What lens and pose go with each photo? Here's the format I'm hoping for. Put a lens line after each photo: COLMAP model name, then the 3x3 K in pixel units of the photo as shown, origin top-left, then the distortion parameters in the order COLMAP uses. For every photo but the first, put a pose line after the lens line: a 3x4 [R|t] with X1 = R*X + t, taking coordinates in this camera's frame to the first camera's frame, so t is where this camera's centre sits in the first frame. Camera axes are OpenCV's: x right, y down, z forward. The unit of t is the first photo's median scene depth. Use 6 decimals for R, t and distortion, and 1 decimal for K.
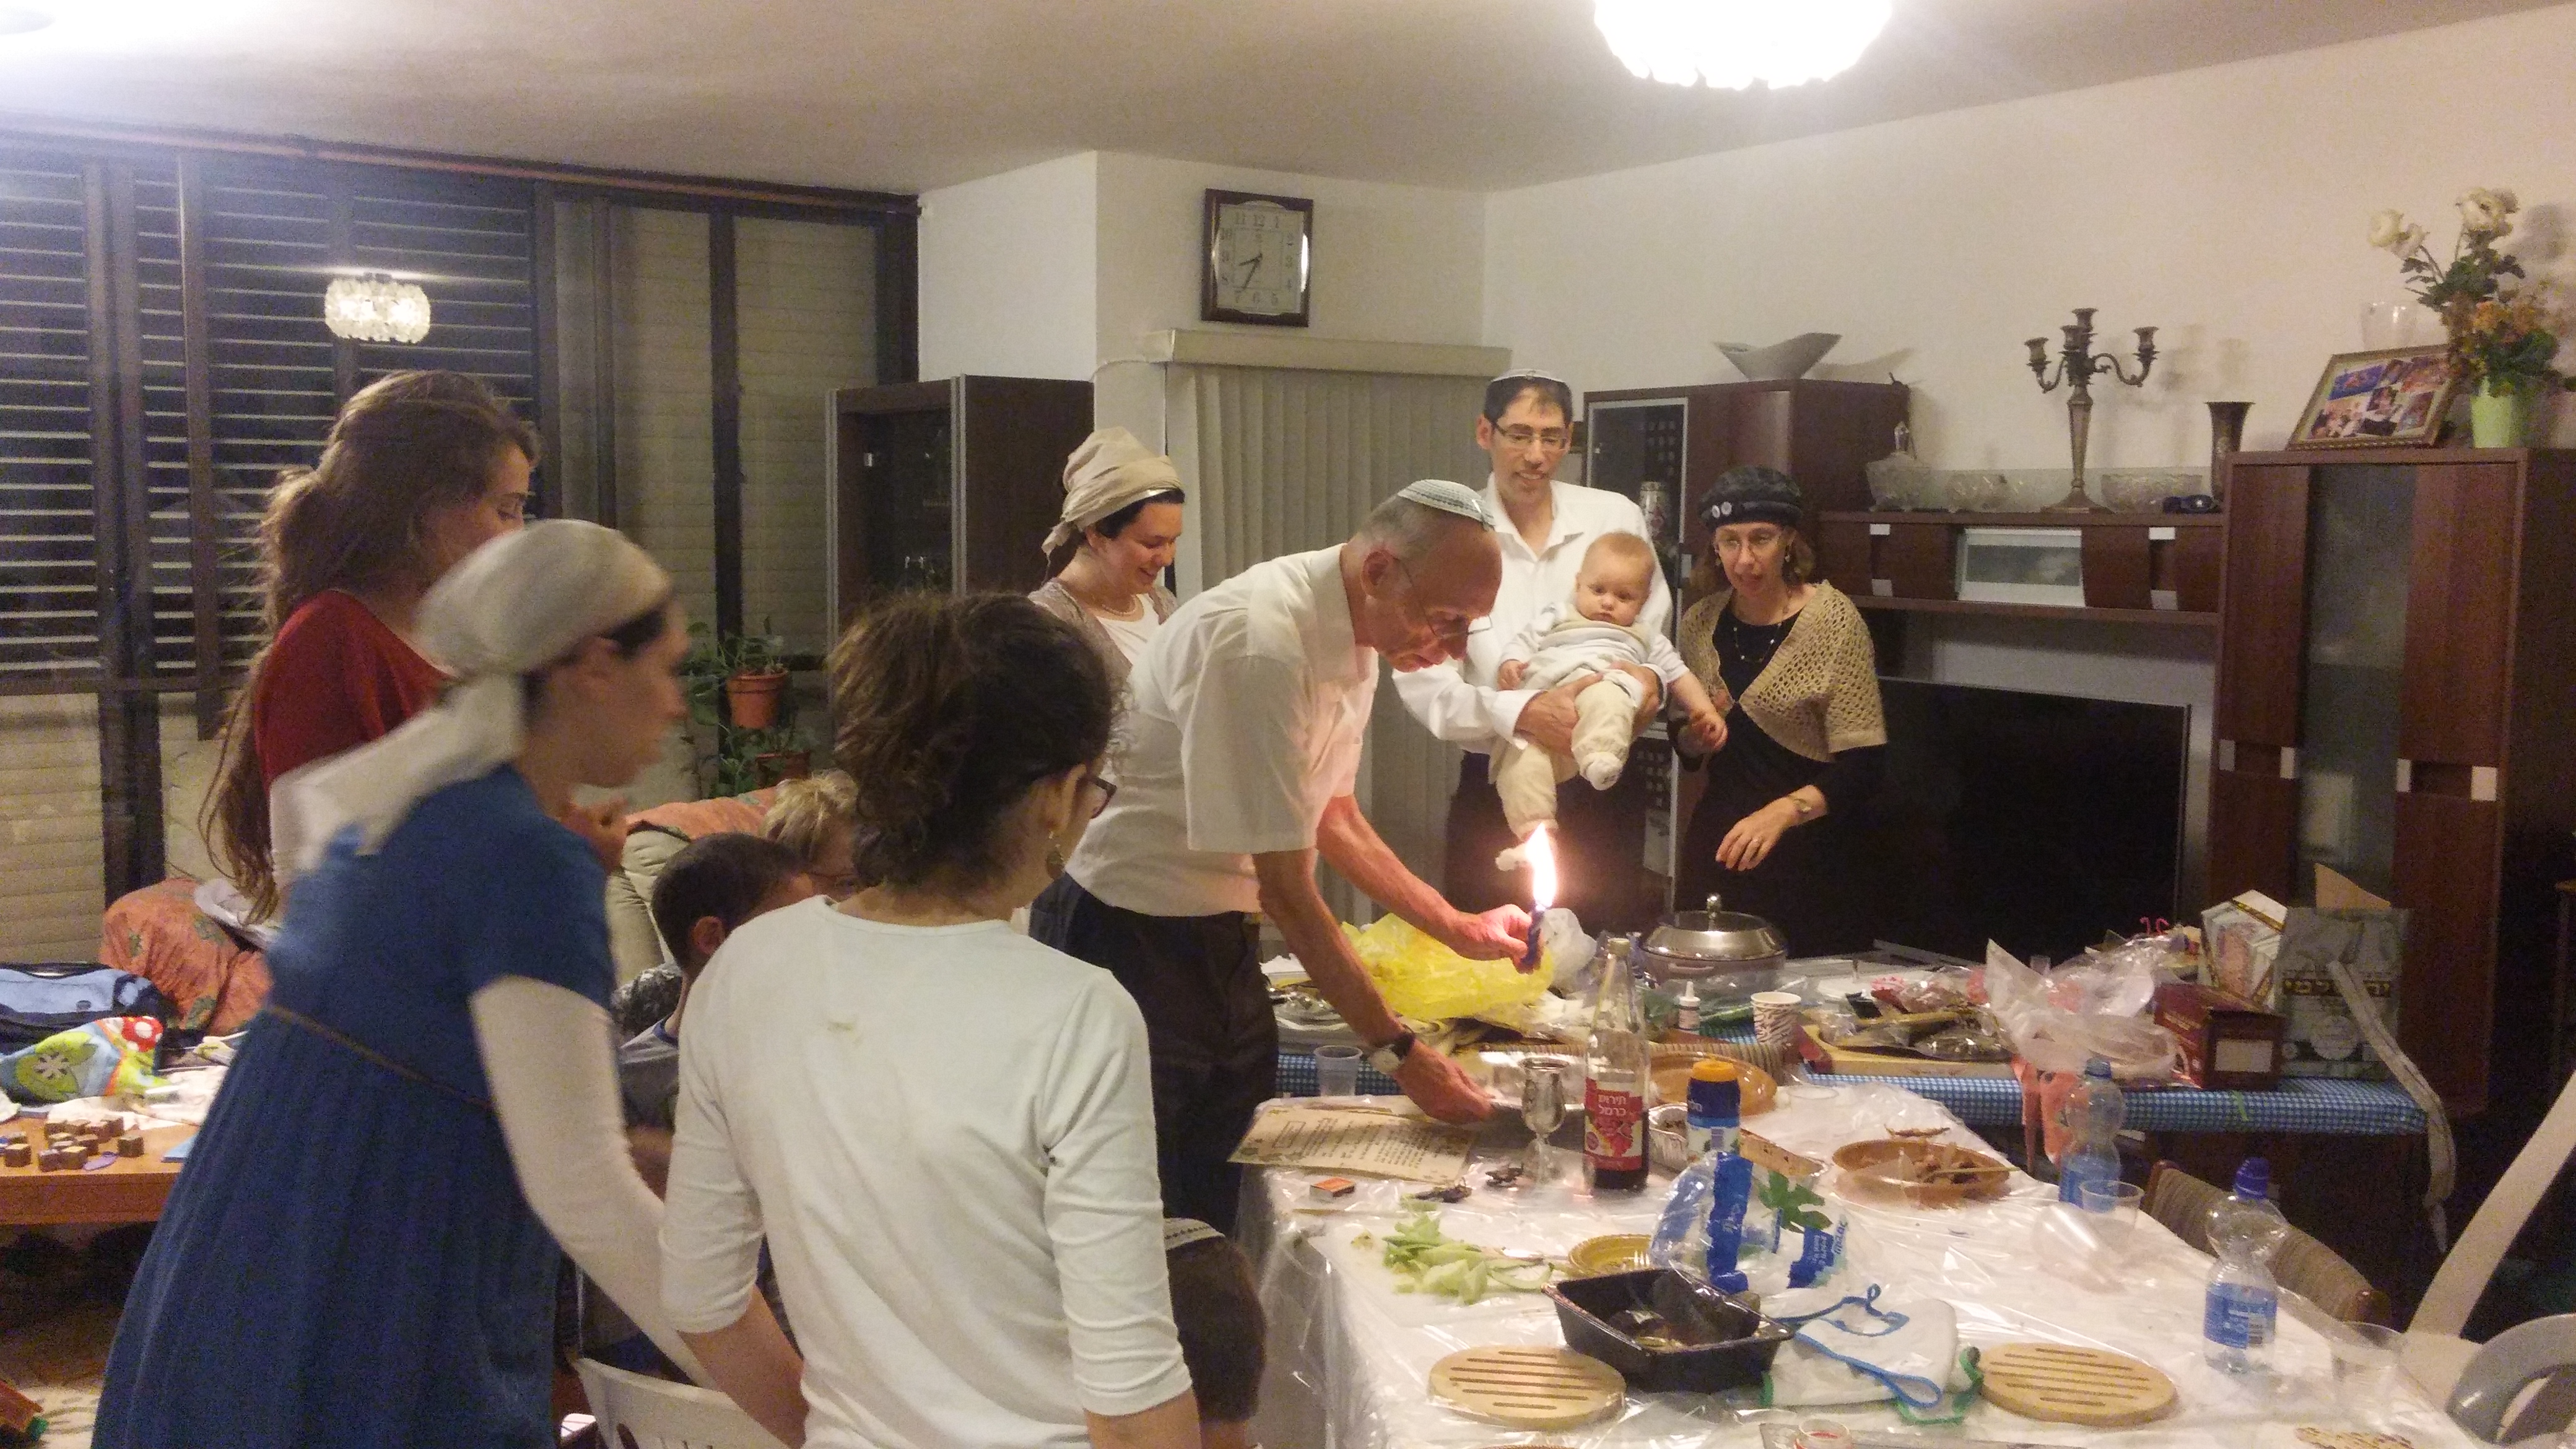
lens RADIAL K [[2254.6, 0, 1298.5], [0, 2254.6, 736.4], [0, 0, 1]] dist [0.065954, -0.081811]
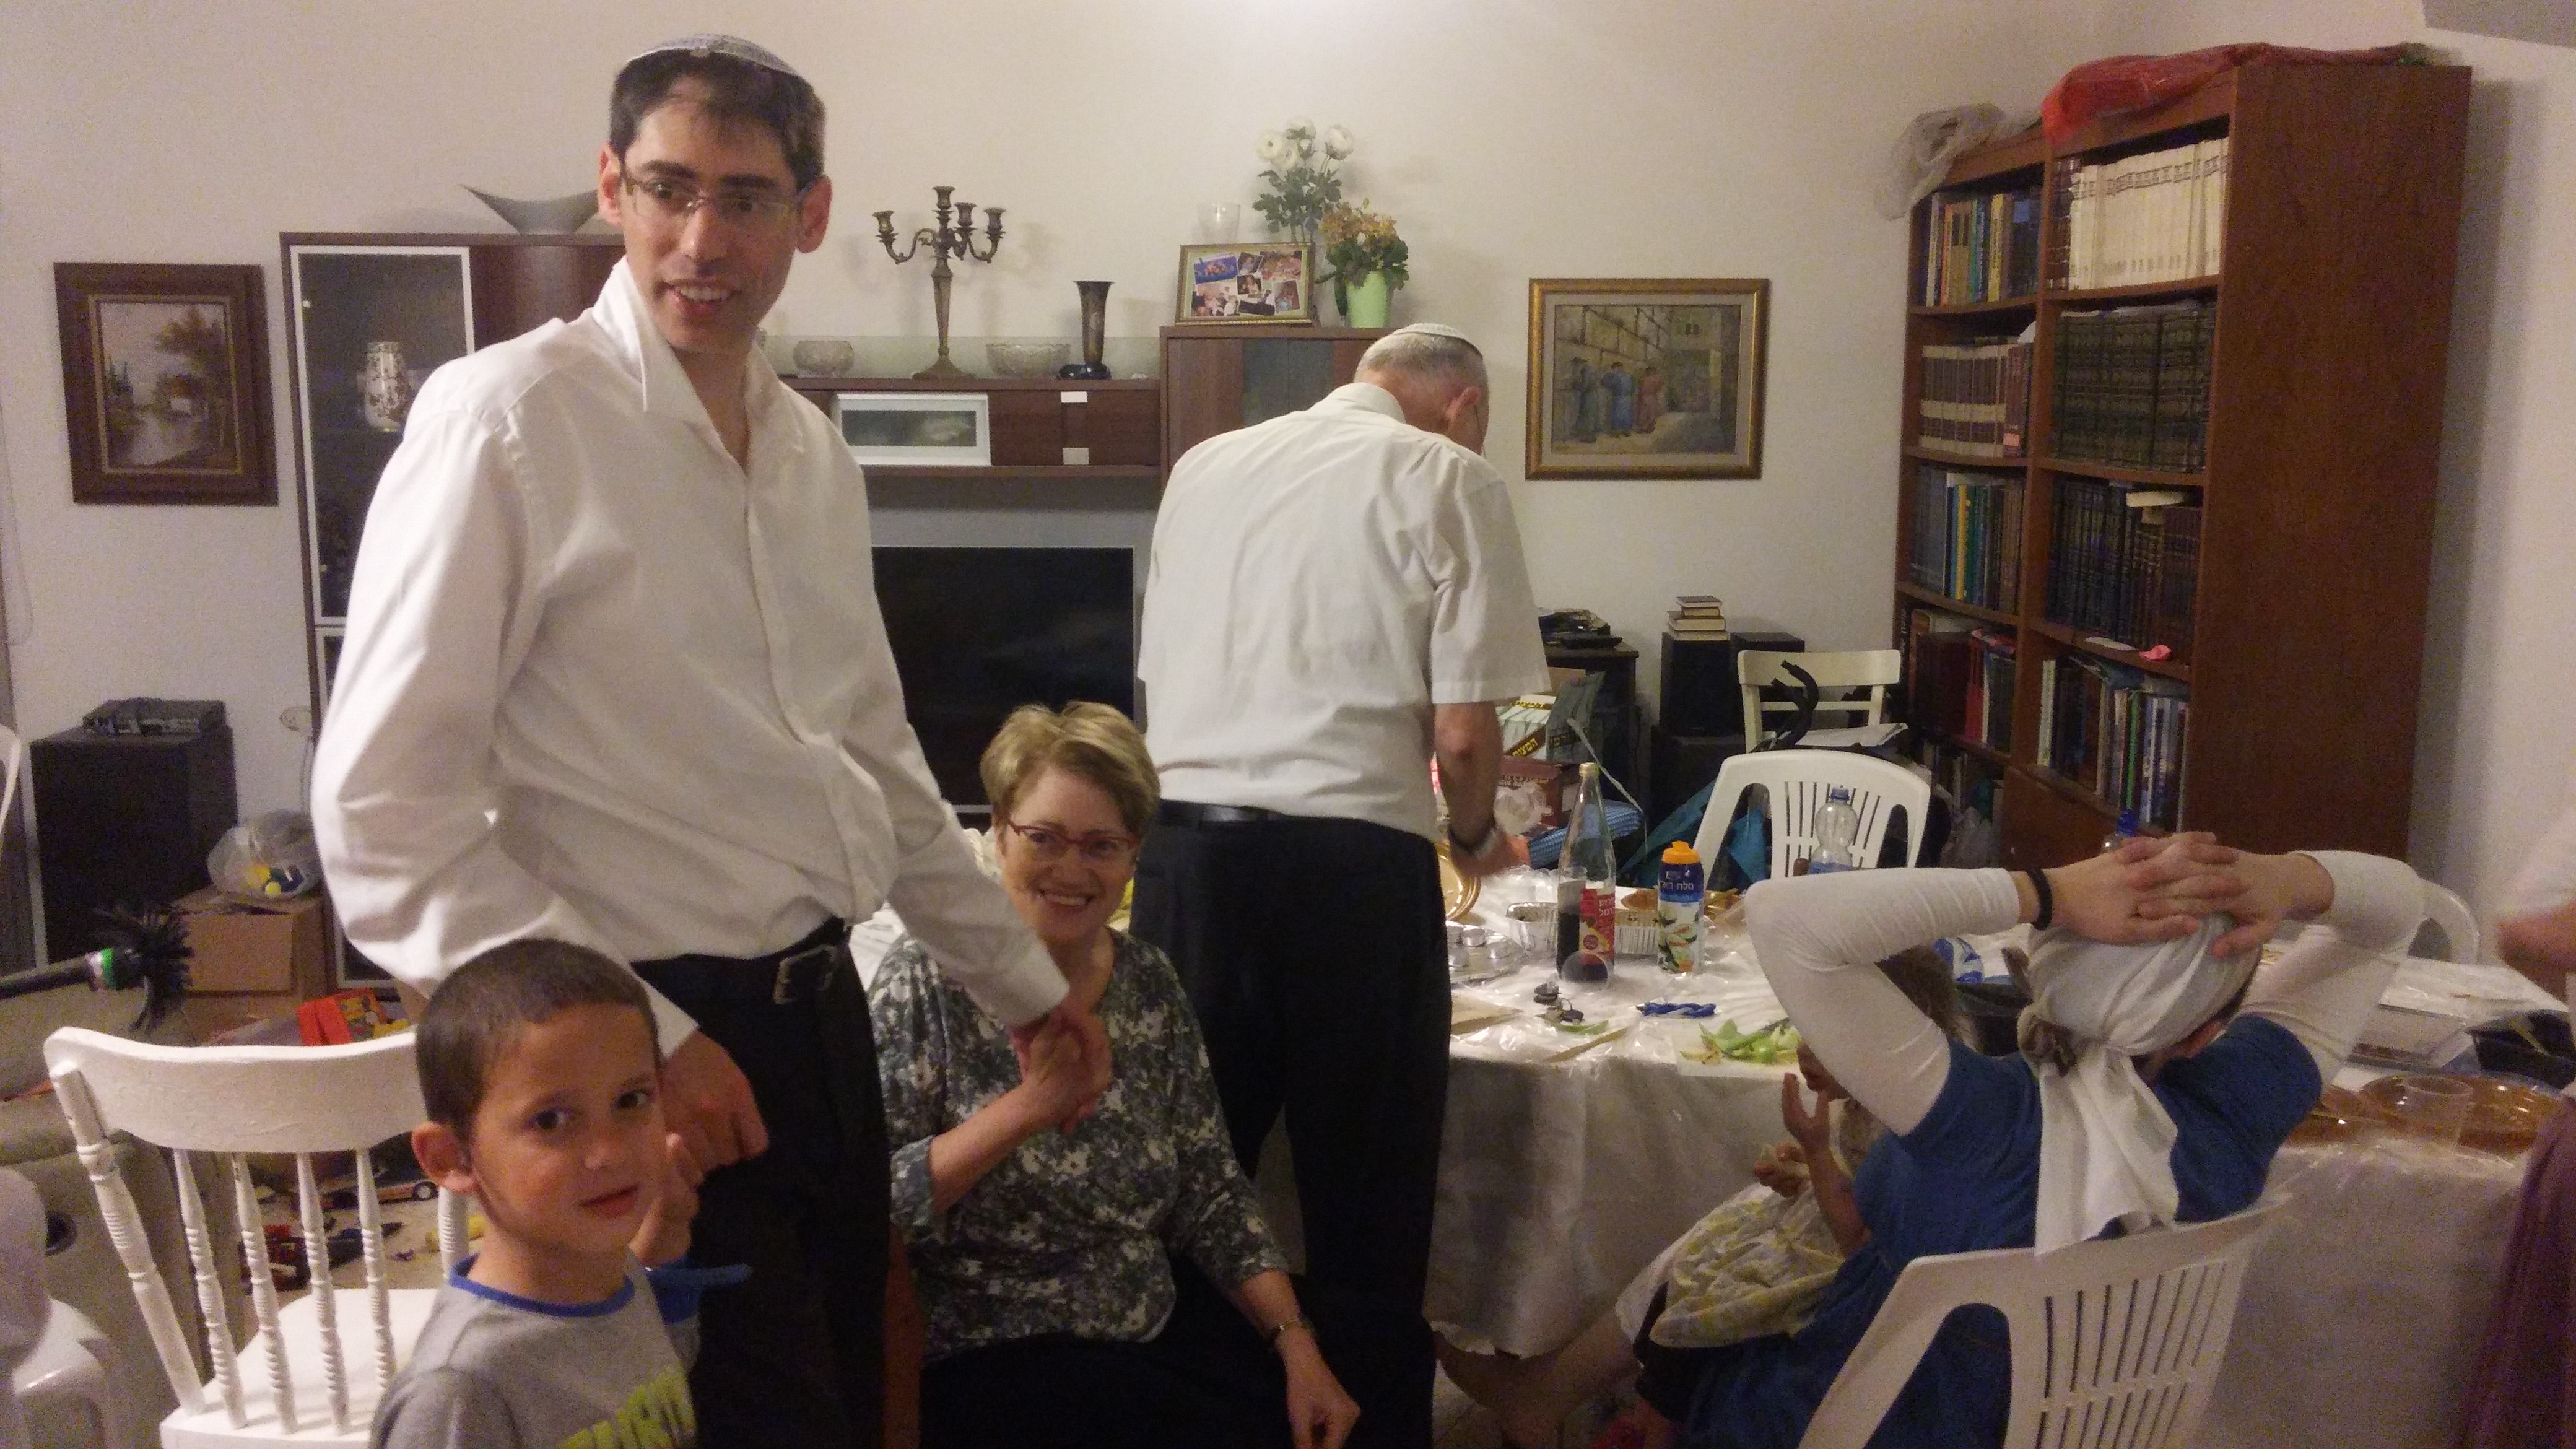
lens RADIAL K [[2244.7, 0, 1300.7], [0, 2244.7, 722.5], [0, 0, 1]] dist [0.072881, -0.073357]
pose [[0.521150, -0.138207, 0.842200, -0.585208], [0.089388, 0.990213, 0.107184, -0.042939], [-0.848771, 0.019424, 0.528404, 0.348724]]
